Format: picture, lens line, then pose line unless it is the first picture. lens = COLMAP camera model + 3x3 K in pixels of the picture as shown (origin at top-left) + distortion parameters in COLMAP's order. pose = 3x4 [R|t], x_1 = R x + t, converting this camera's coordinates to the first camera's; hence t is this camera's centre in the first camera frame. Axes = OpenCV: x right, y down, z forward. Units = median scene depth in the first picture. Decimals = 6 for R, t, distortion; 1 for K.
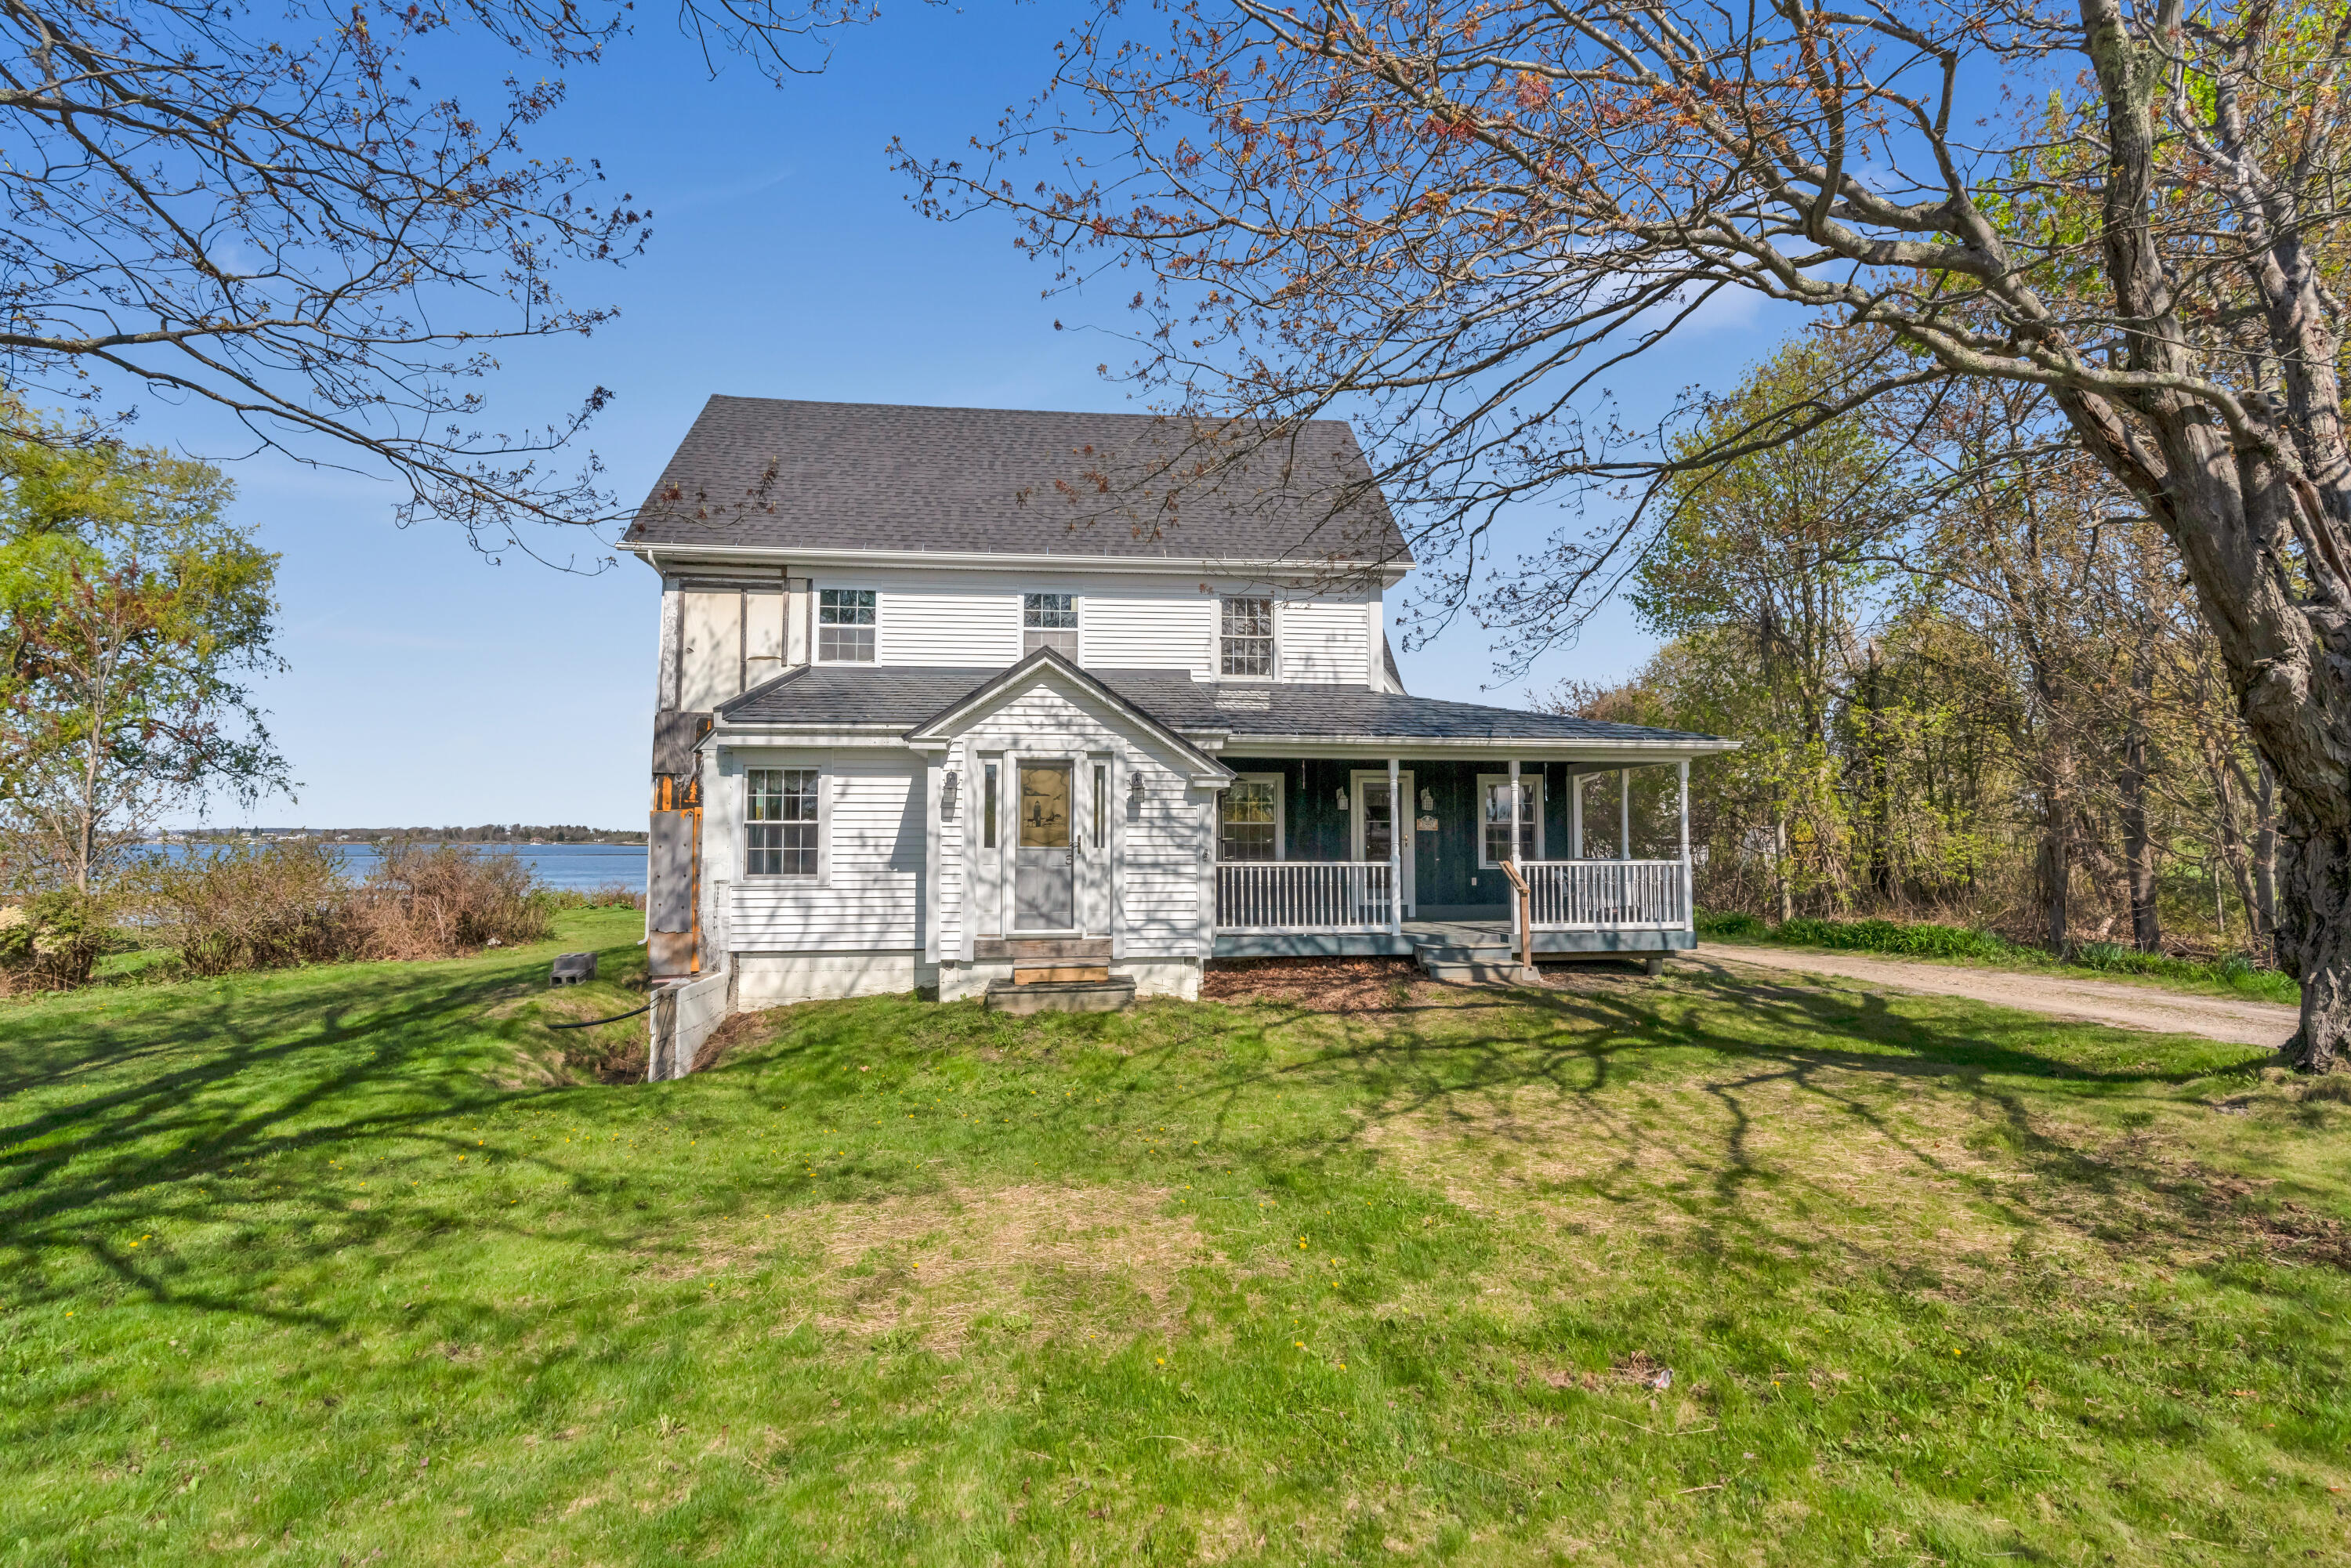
lens RADIAL K [[1050.8, 0, 1175.5], [0, 1050.8, 784.0], [0, 0, 1]] dist [-0.005112, -0.000153]
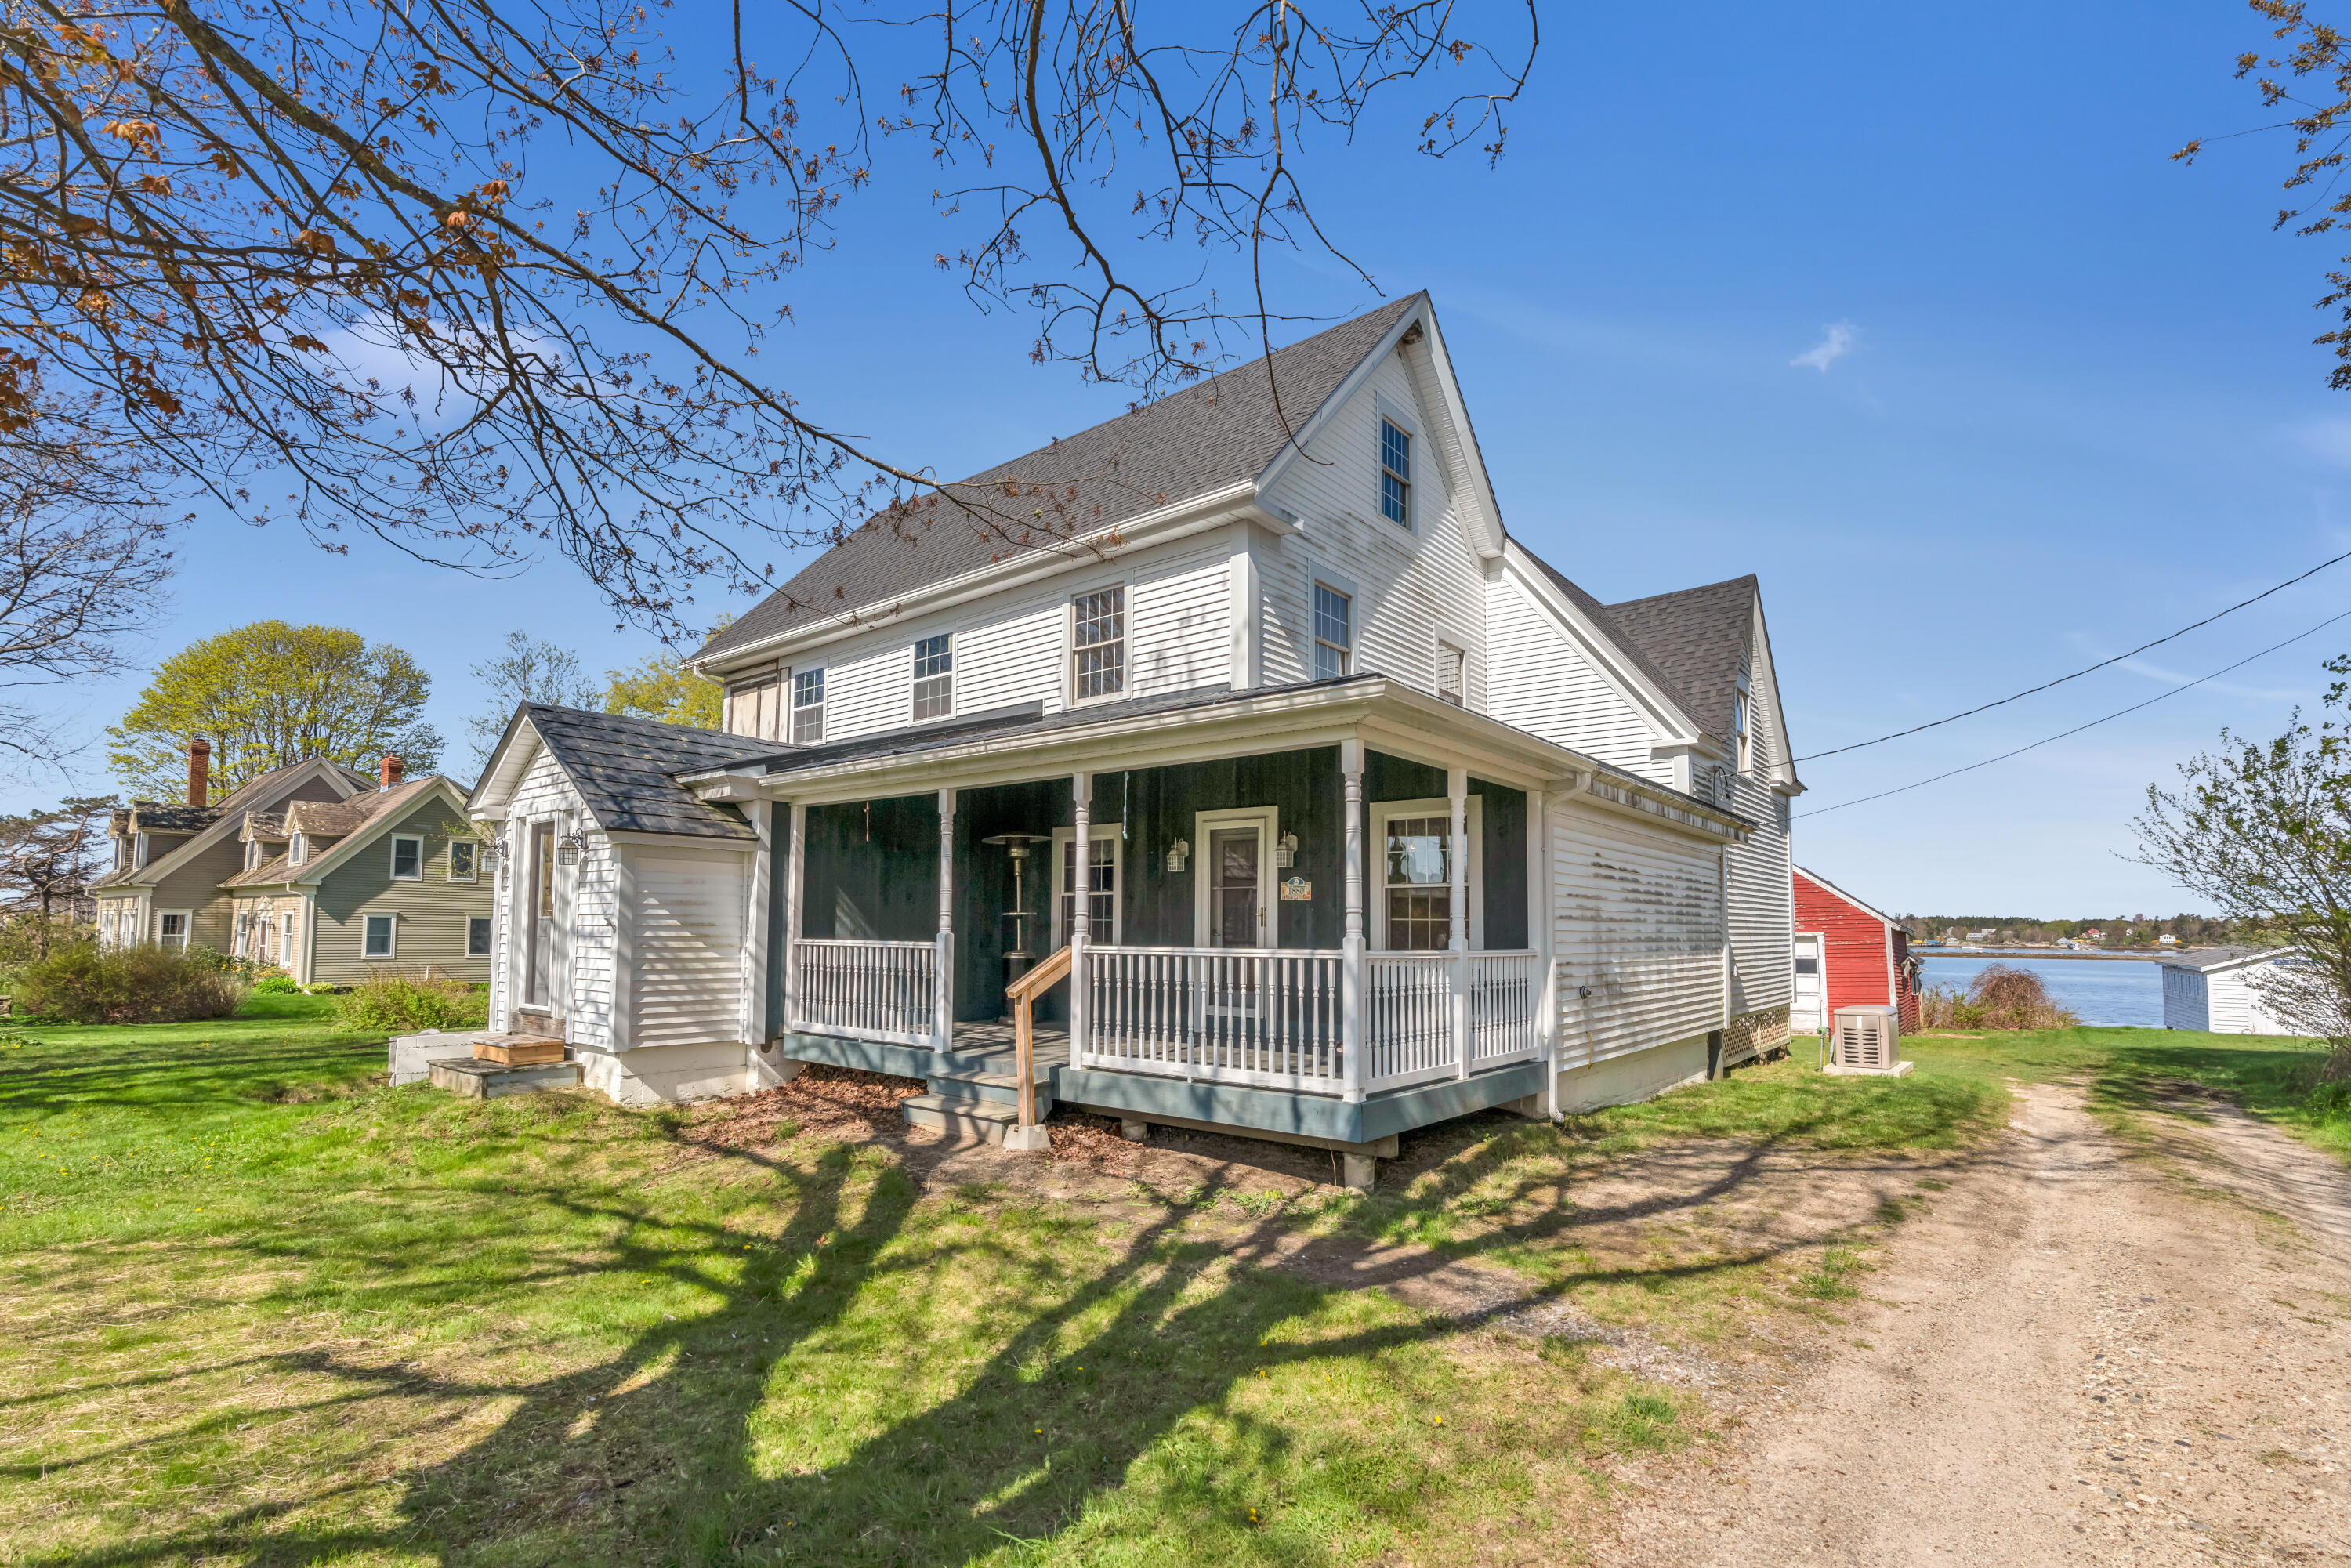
lens RADIAL K [[1067.1, 0, 1169.0], [0, 1067.1, 867.6], [0, 0, 1]] dist [-0.000477, -0.000001]
pose [[0.695921, -0.035029, -0.717264, 0.866822], [0.027592, 0.999376, -0.022035, 0.049827], [0.717588, -0.004456, 0.696453, 0.682523]]
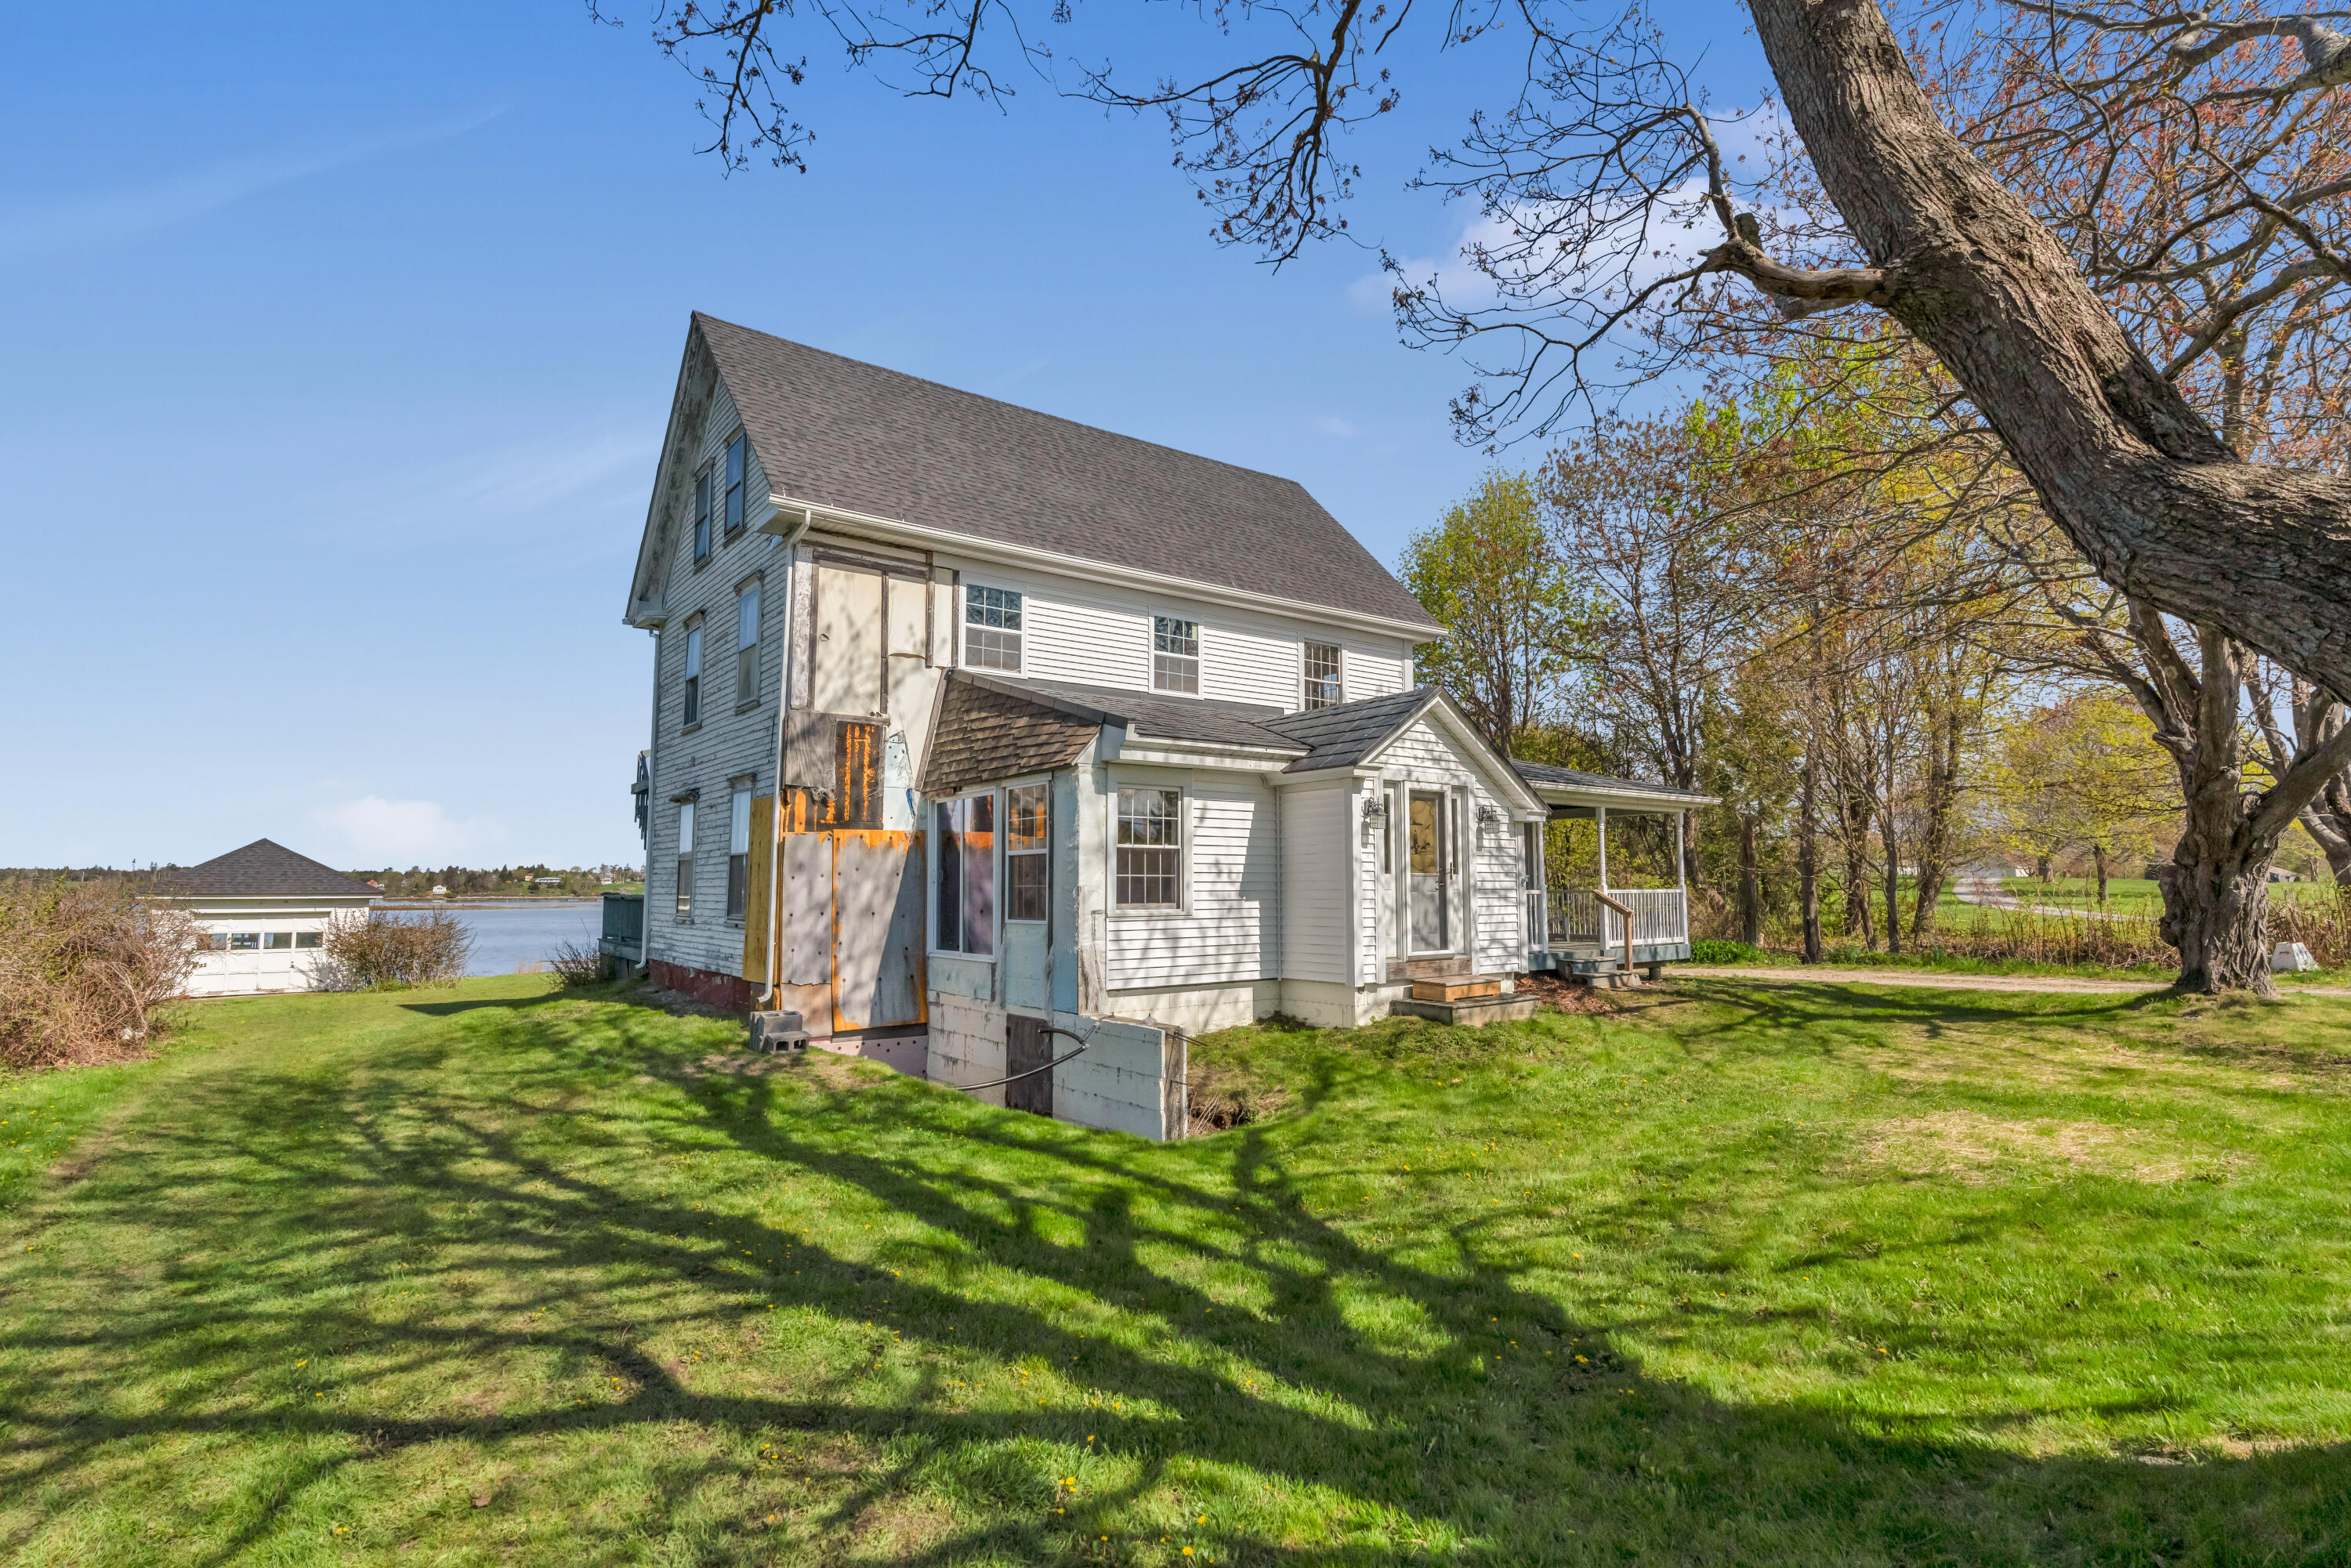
lens RADIAL K [[1150.3, 0, 1175.5], [0, 1150.3, 784.0], [0, 0, 1]] dist [-0.001089, -0.000606]
pose [[0.857172, 0.044425, 0.513110, -0.870137], [-0.024203, 0.998647, -0.046030, 0.026997], [-0.514461, 0.027037, 0.857088, 0.120697]]
